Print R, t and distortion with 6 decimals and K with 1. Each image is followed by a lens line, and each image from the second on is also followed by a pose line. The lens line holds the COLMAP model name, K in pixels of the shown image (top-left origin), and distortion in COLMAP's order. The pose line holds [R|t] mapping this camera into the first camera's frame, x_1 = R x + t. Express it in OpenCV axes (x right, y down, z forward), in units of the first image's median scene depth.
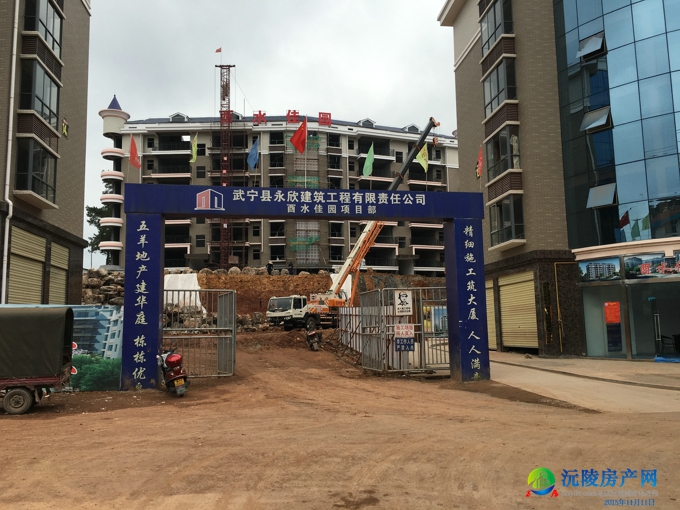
lens RADIAL K [[576.7, 0, 340.0], [0, 576.7, 255.0], [0, 0, 1]] dist [0.025504, -0.014295]
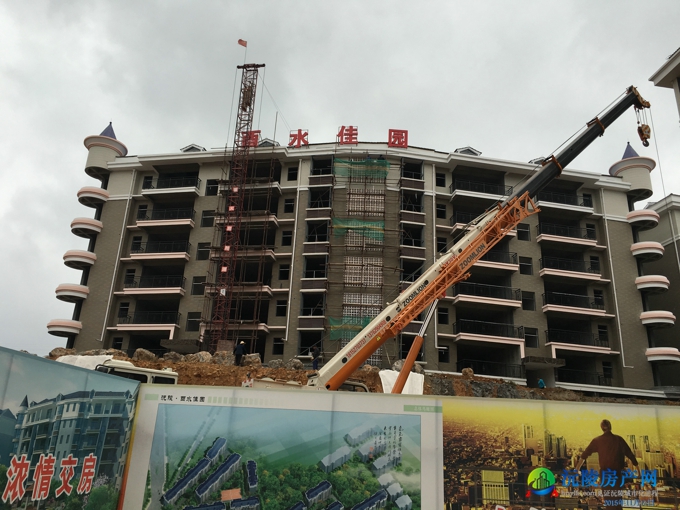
lens RADIAL K [[566.3, 0, 340.0], [0, 566.3, 255.0], [0, 0, 1]] dist [0.023899, -0.011069]
pose [[0.976847, -0.006921, -0.213827, 0.045274], [-0.047143, 0.967945, -0.246699, 0.049645], [0.208680, 0.251068, 0.945208, 0.425892]]
